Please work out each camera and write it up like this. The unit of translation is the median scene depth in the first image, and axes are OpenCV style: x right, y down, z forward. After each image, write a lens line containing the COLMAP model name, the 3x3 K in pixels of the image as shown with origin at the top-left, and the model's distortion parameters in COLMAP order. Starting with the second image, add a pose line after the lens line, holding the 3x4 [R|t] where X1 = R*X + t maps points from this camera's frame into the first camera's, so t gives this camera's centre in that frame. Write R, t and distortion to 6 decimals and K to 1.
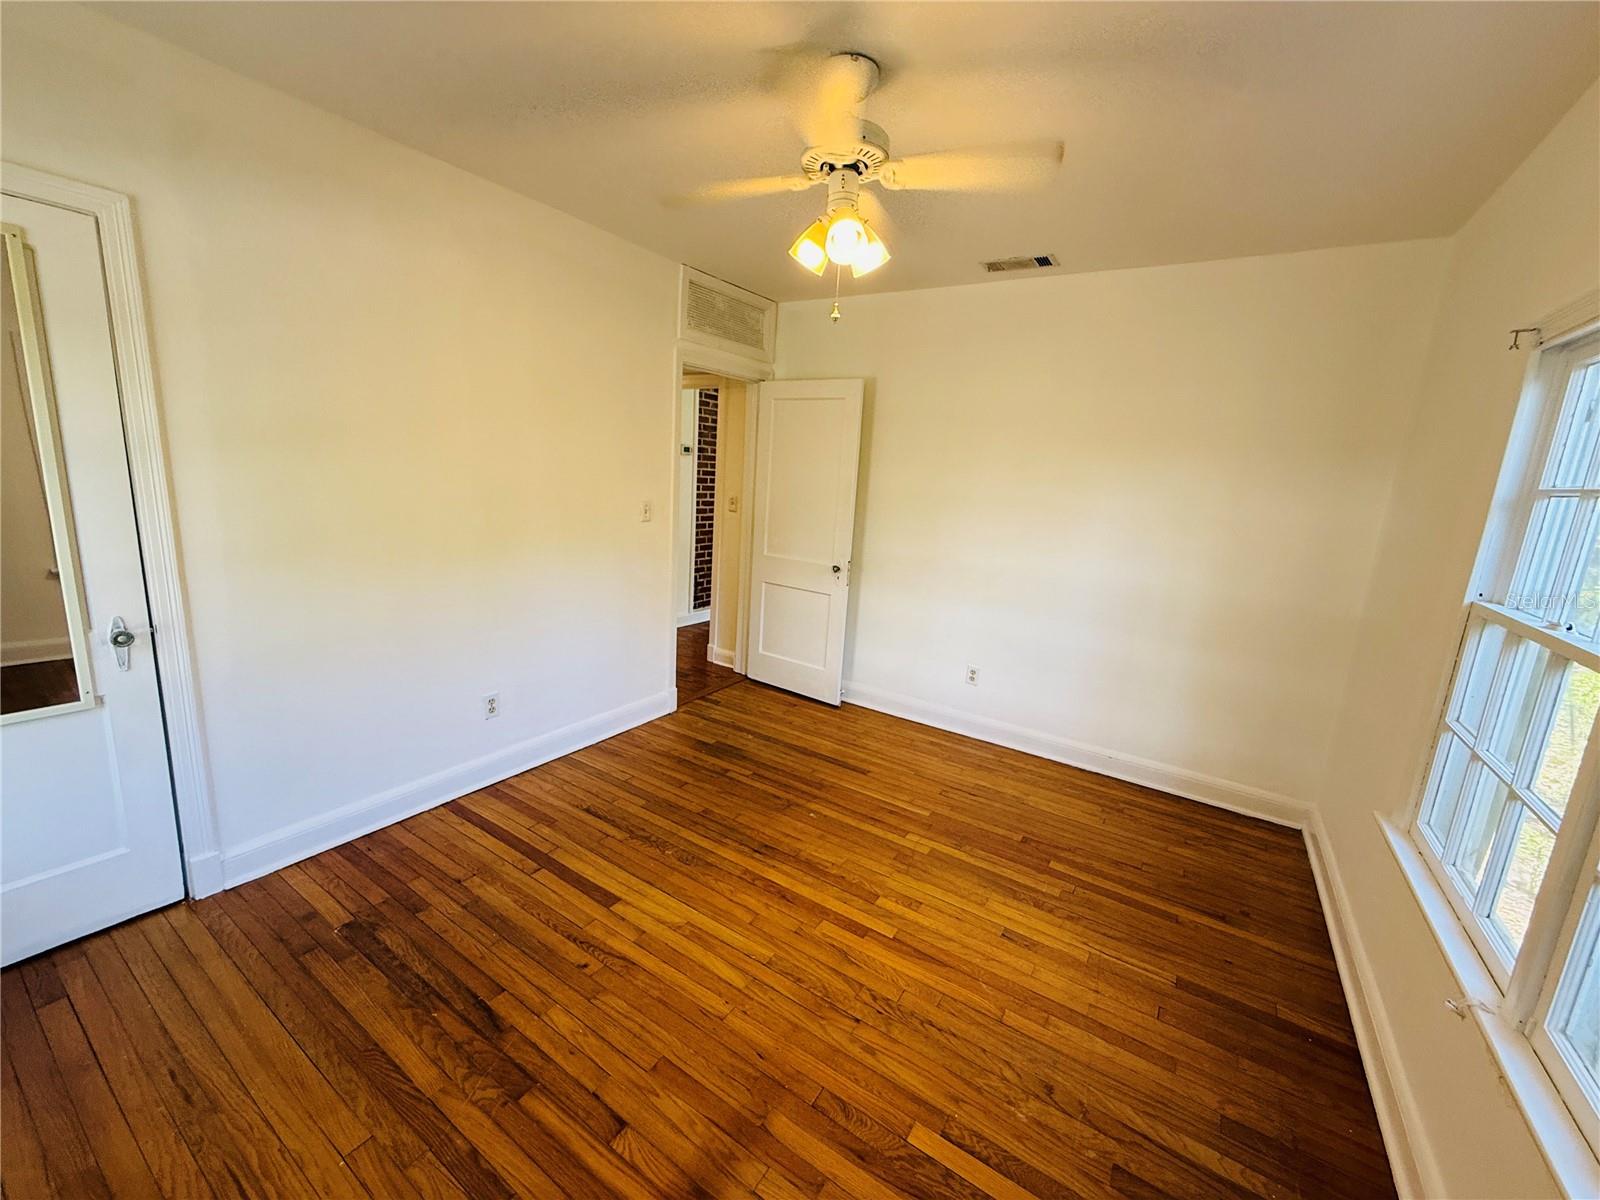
lens RADIAL K [[638.1, 0, 795.7], [0, 638.1, 597.8], [0, 0, 1]] dist [0.001562, -0.000102]
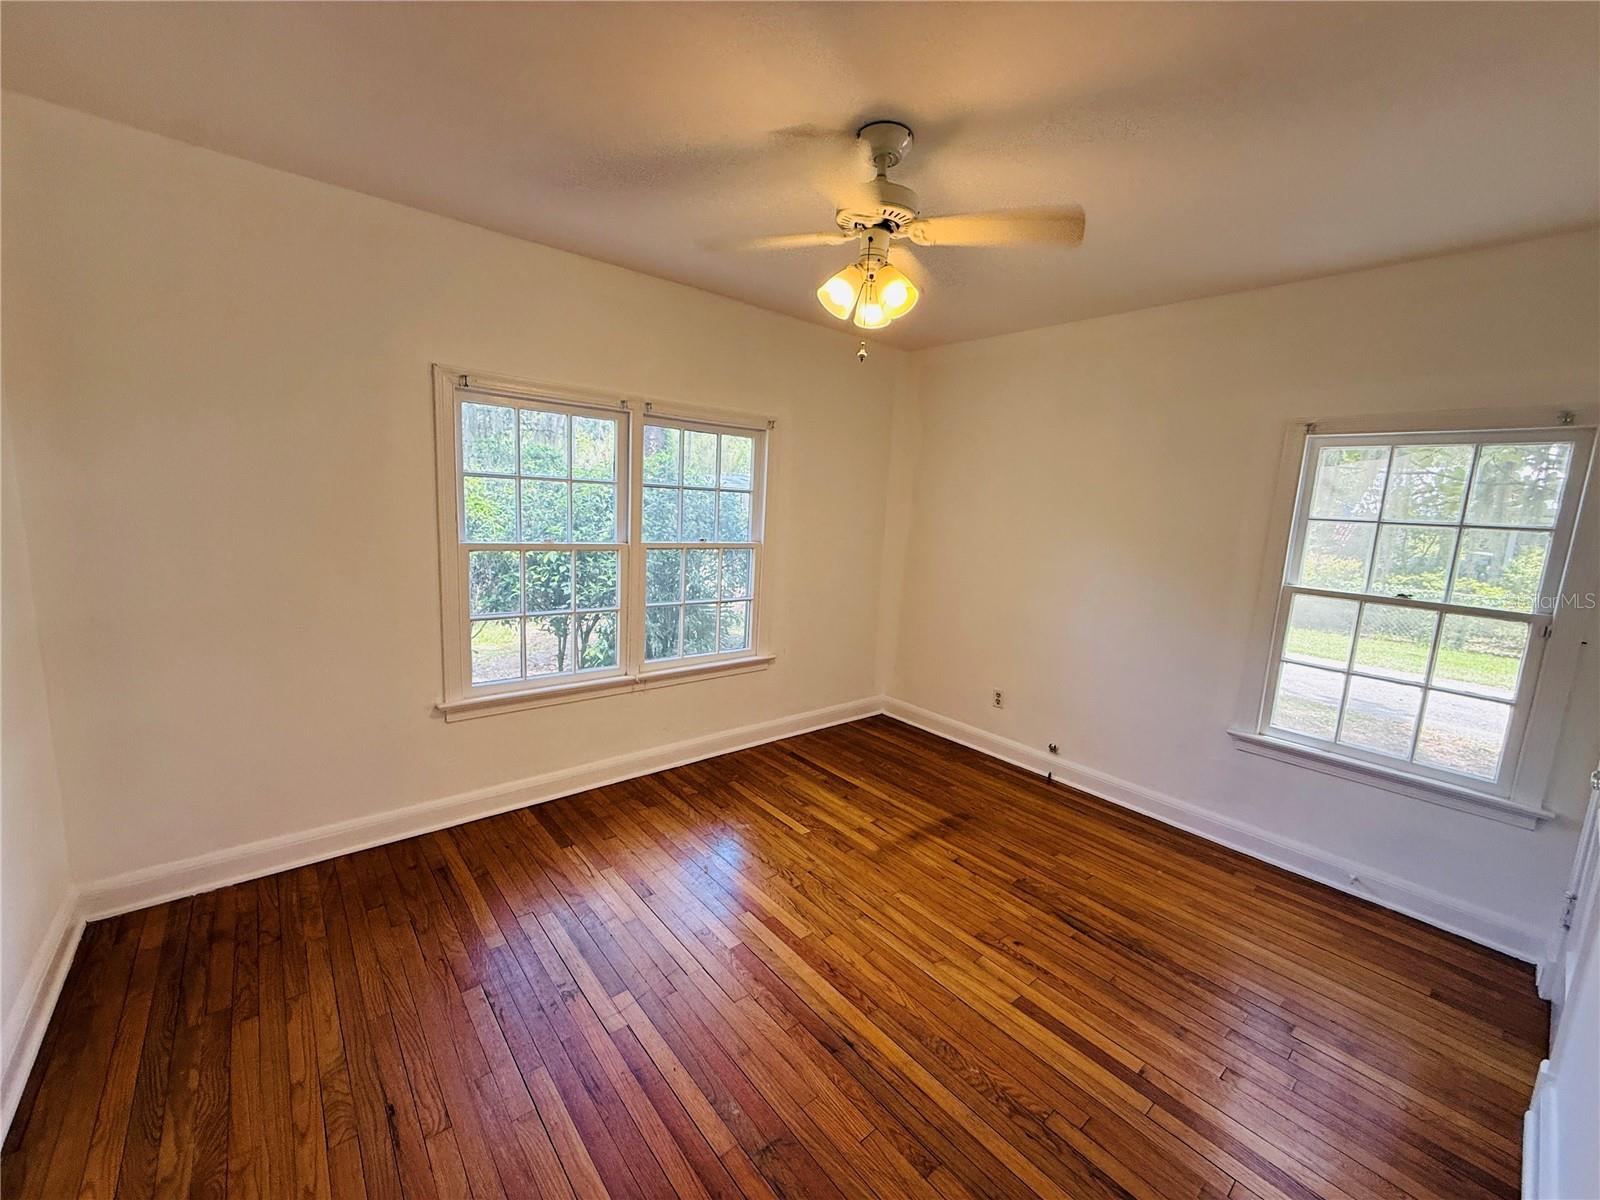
lens RADIAL K [[638.1, 0, 795.7], [0, 638.1, 597.8], [0, 0, 1]] dist [0.001562, -0.000102]
pose [[-0.951880, -0.154004, 0.264966, -0.138614], [-0.052786, 0.934038, 0.353250, -0.378915], [-0.301890, 0.322266, -0.897222, 1.782852]]
